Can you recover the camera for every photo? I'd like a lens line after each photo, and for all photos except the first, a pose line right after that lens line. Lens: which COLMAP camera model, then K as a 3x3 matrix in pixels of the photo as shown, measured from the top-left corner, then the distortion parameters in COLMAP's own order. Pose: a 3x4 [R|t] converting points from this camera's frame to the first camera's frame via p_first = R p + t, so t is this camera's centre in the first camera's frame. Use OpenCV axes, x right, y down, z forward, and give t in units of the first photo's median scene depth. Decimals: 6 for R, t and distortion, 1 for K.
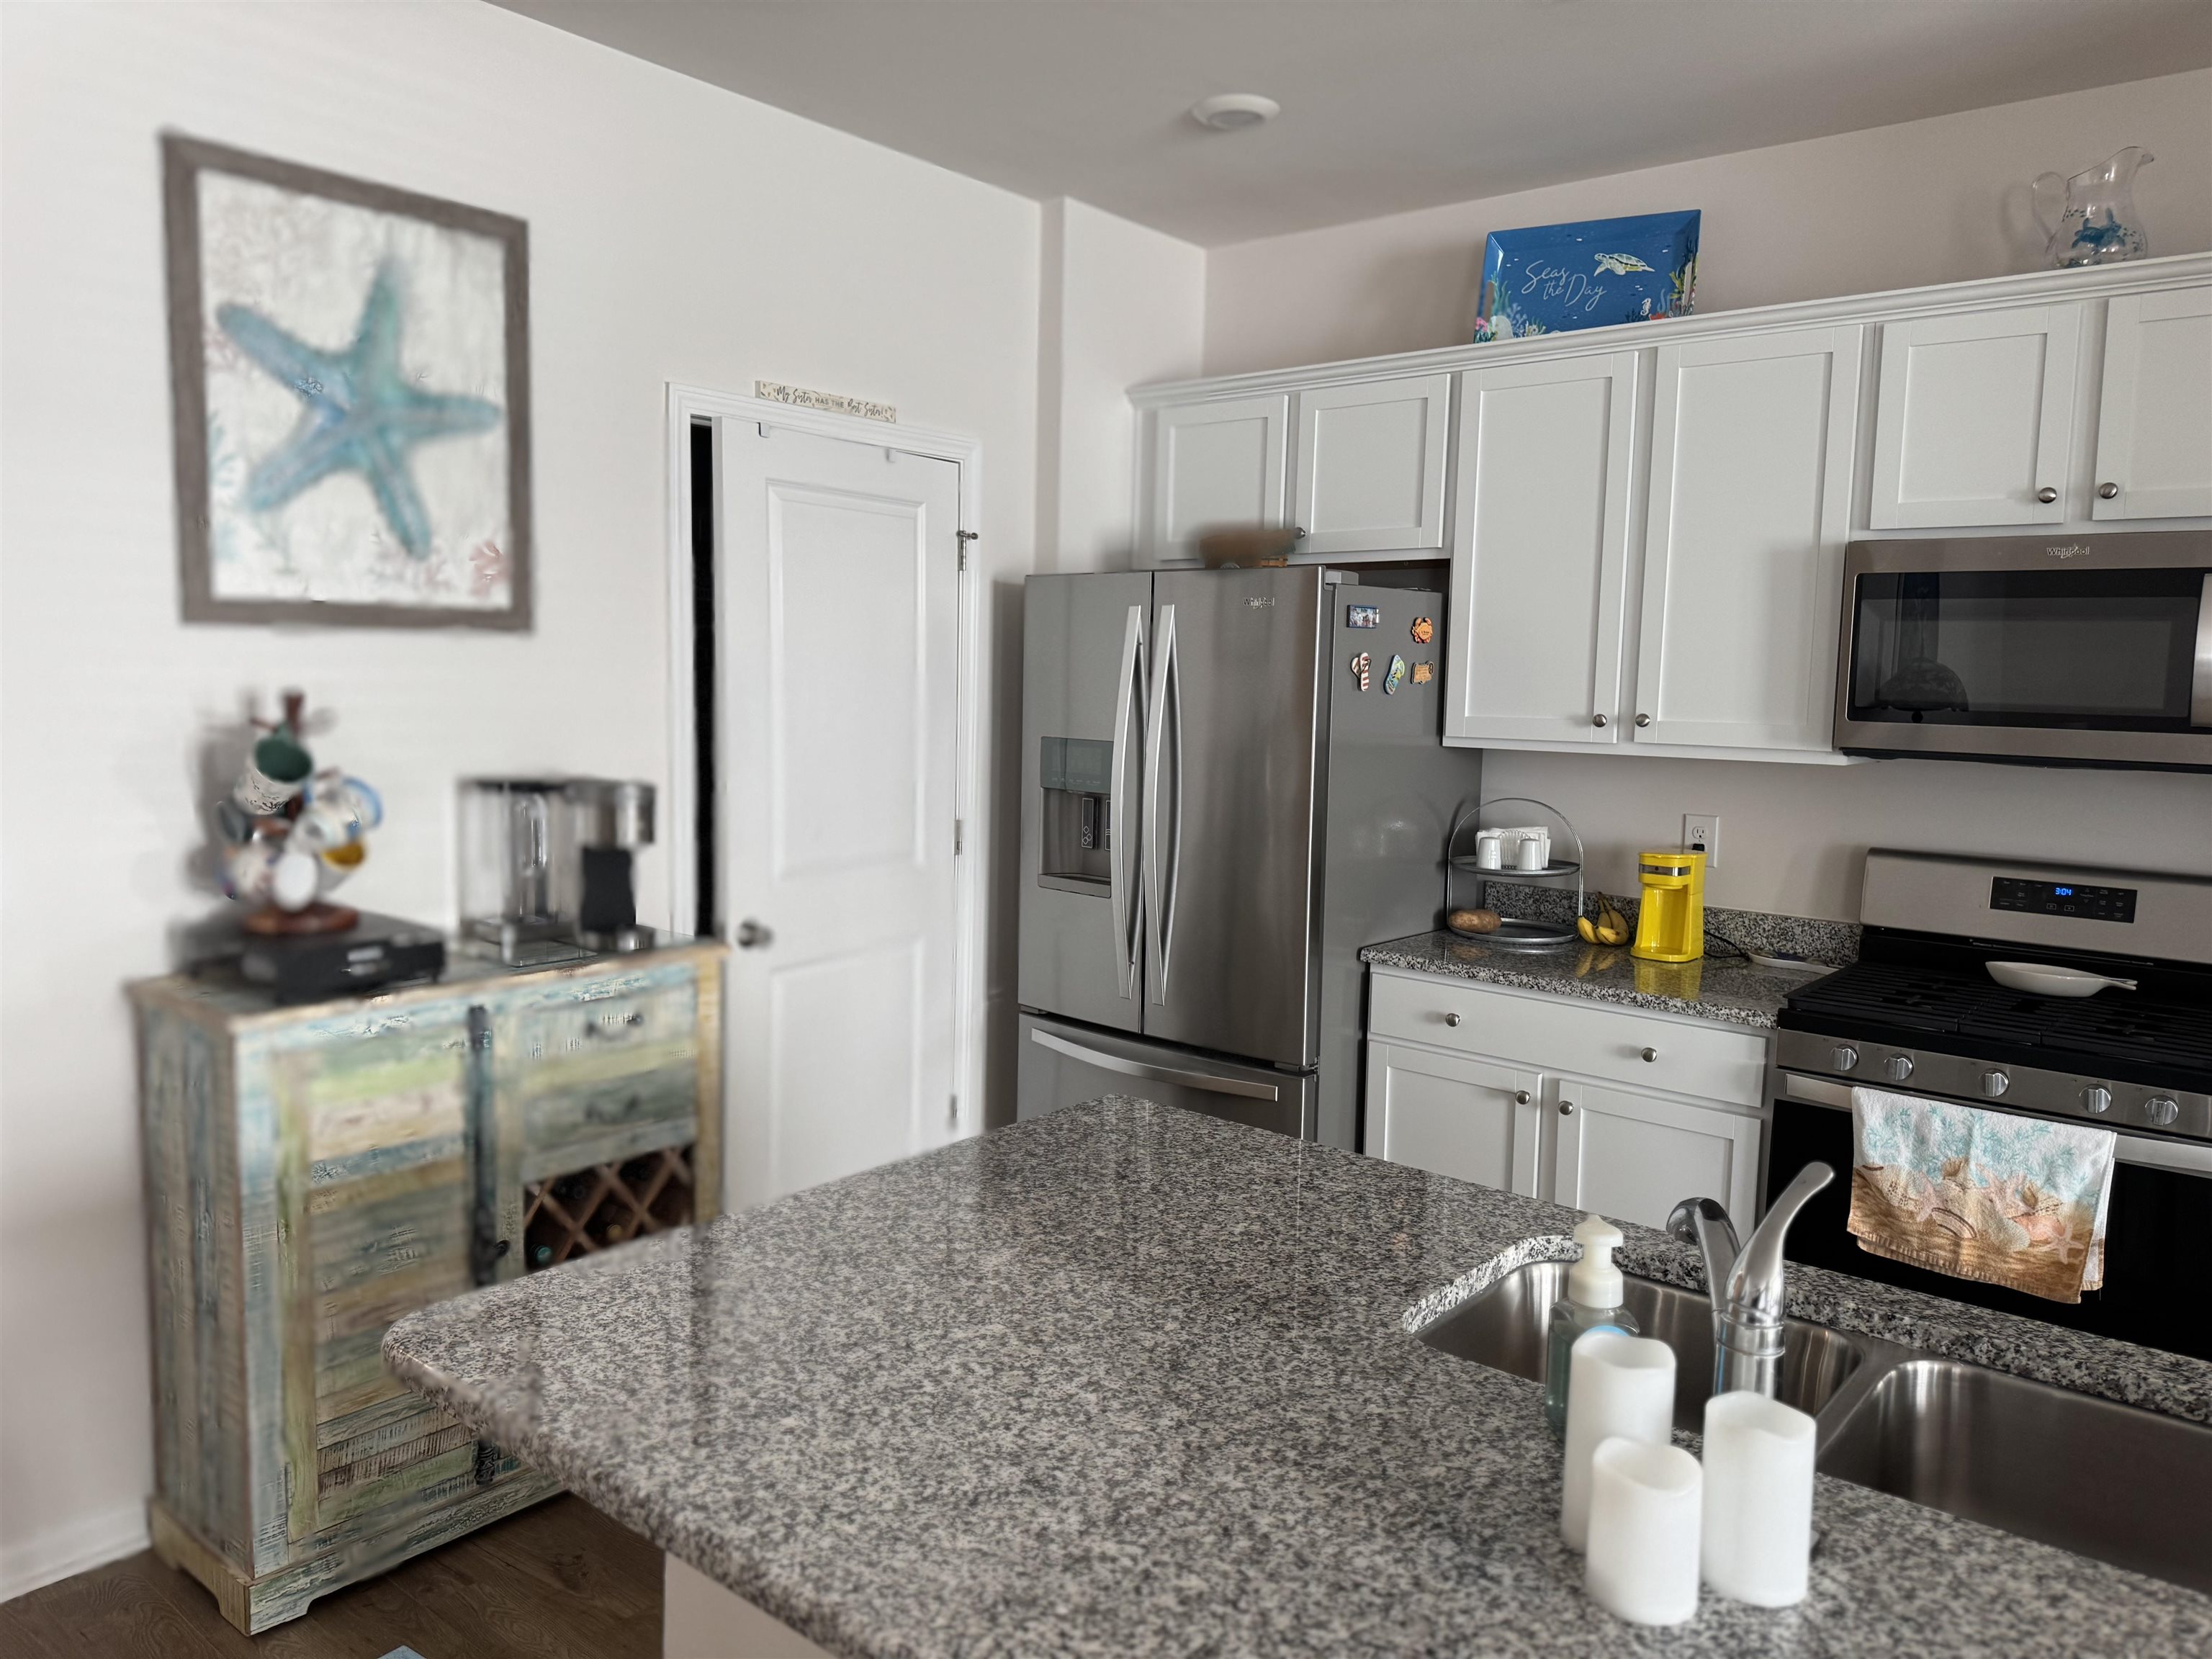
lens RADIAL K [[1559.3, 0, 1081.1], [0, 1559.3, 829.6], [0, 0, 1]] dist [0.127636, -0.162334]
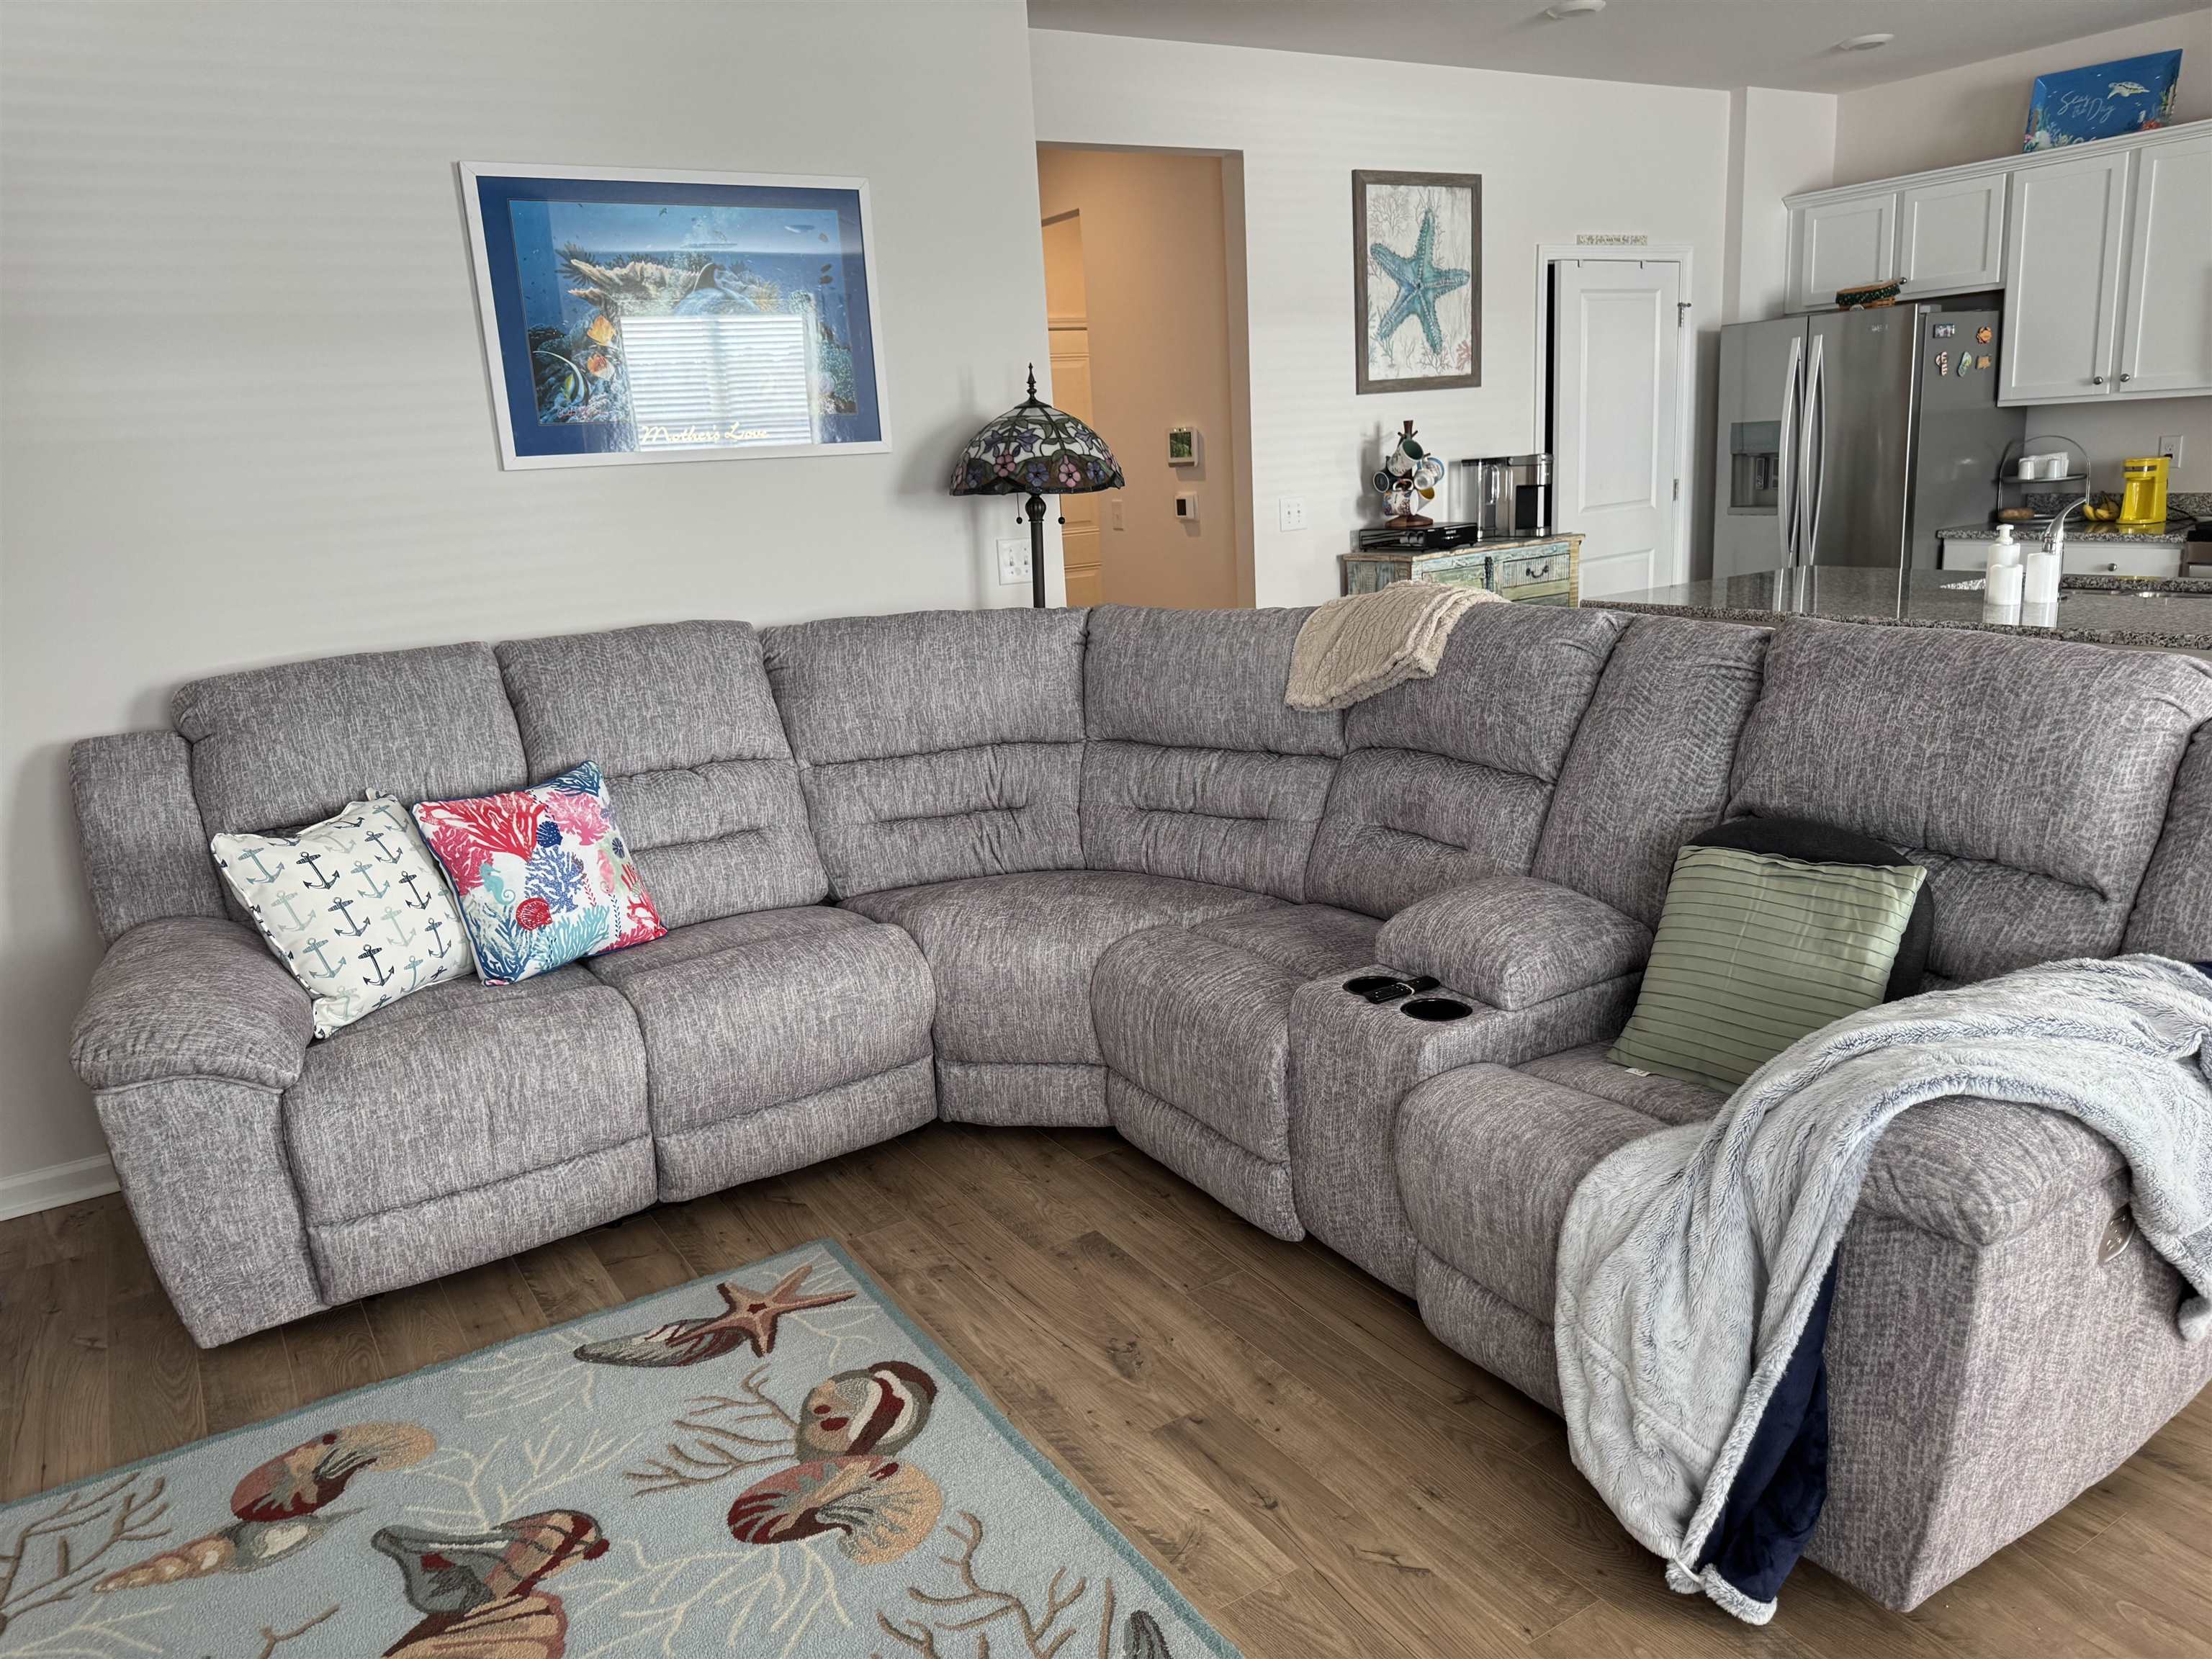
lens RADIAL K [[1556.2, 0, 1125.2], [0, 1556.2, 829.8], [0, 0, 1]] dist [0.040080, -0.035056]
pose [[0.951577, -0.004988, -0.307371, -0.169352], [0.048842, 0.989621, 0.135150, 0.147901], [0.303506, -0.143619, 0.941943, -1.119193]]
